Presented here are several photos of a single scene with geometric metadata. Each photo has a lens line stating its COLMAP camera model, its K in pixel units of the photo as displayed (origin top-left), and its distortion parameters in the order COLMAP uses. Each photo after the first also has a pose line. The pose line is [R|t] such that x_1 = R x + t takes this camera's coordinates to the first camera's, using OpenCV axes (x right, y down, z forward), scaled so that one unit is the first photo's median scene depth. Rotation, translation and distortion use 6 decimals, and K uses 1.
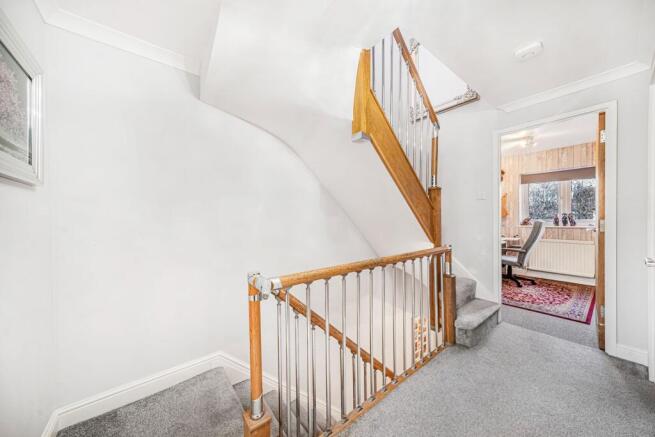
lens RADIAL K [[220.3, 0, 323.3], [0, 220.3, 219.7], [0, 0, 1]] dist [0.002630, 0.000154]
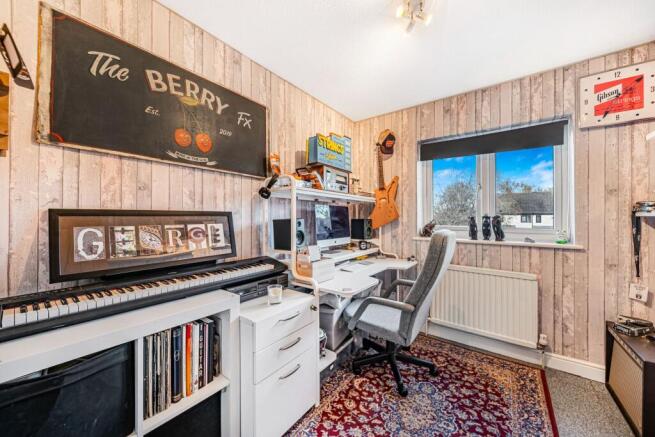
lens RADIAL K [[233.5, 0, 329.3], [0, 233.5, 216.8], [0, 0, 1]] dist [0.013205, -0.000107]
pose [[0.964358, 0.000406, 0.264600, 0.588470], [0.000716, 0.999991, -0.004146, -0.023500], [-0.264600, 0.004188, 0.964349, 0.562255]]
